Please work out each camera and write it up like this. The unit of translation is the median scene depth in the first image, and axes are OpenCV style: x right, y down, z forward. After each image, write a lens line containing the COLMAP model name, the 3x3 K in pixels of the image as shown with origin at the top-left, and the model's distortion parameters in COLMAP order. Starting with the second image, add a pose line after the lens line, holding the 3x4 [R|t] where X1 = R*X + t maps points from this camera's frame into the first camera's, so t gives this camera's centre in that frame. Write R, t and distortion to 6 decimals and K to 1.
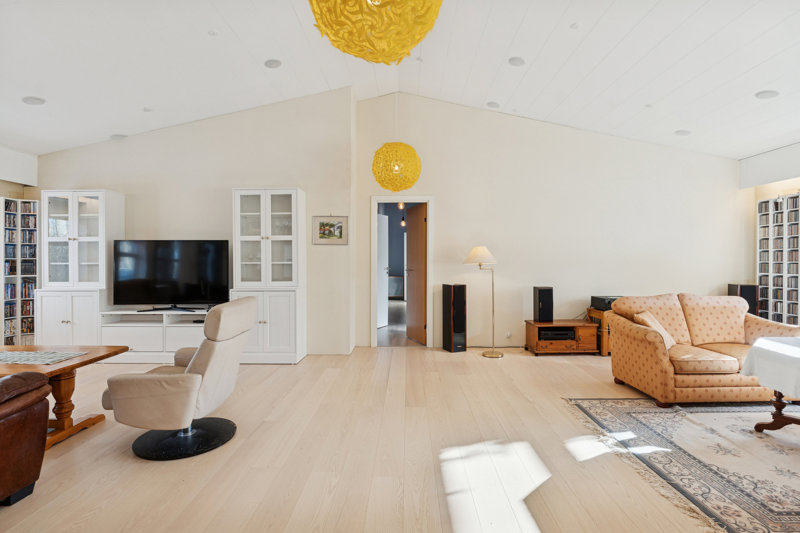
lens RADIAL K [[404.1, 0, 400.0], [0, 404.1, 263.1], [0, 0, 1]] dist [-0.002315, -0.000668]
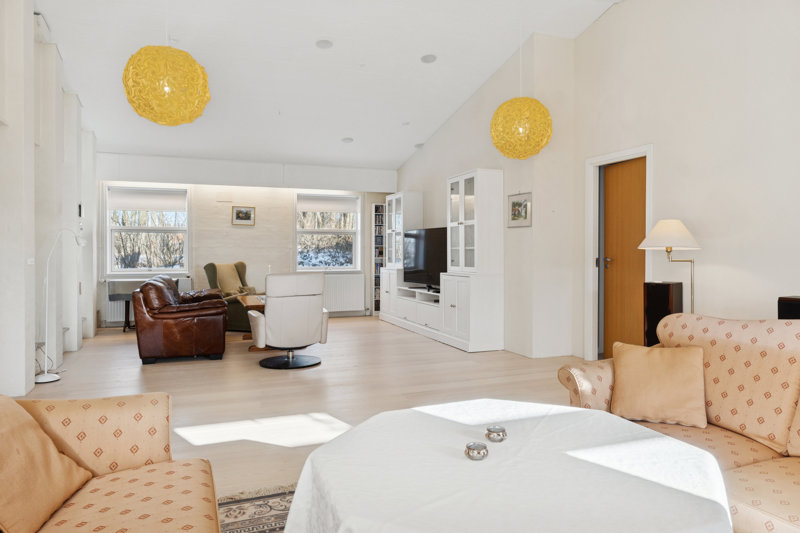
lens RADIAL K [[533.9, 0, 397.4], [0, 533.9, 251.6], [0, 0, 1]] dist [-0.001066, -0.000450]
pose [[0.372702, 0.003390, -0.927945, 0.827026], [-0.001744, 0.999994, 0.002952, 0.004041], [0.927949, 0.000518, 0.372706, 0.349957]]
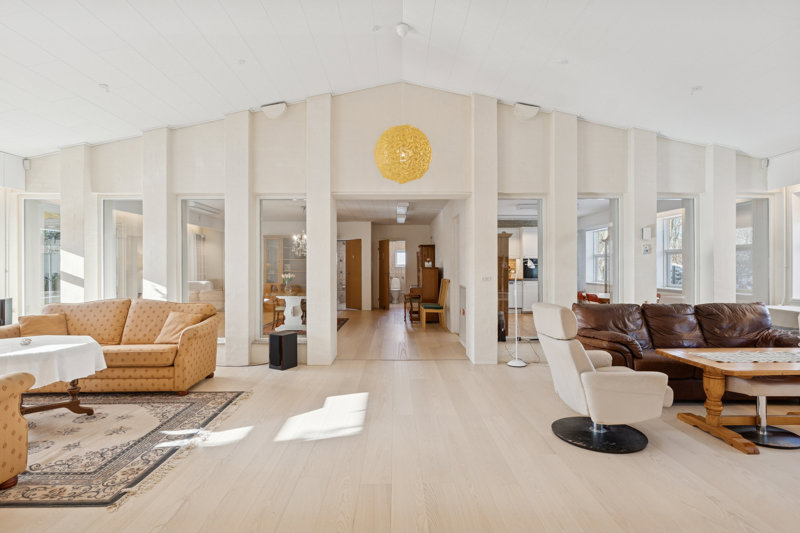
lens RADIAL K [[409.7, 0, 400.0], [0, 409.7, 266.5], [0, 0, 1]] dist [-0.027995, -0.000191]
pose [[-0.999421, 0.003504, -0.033856, 0.013248], [0.003455, 0.999993, 0.001492, -0.005766], [0.033861, 0.001374, -0.999426, 1.145324]]
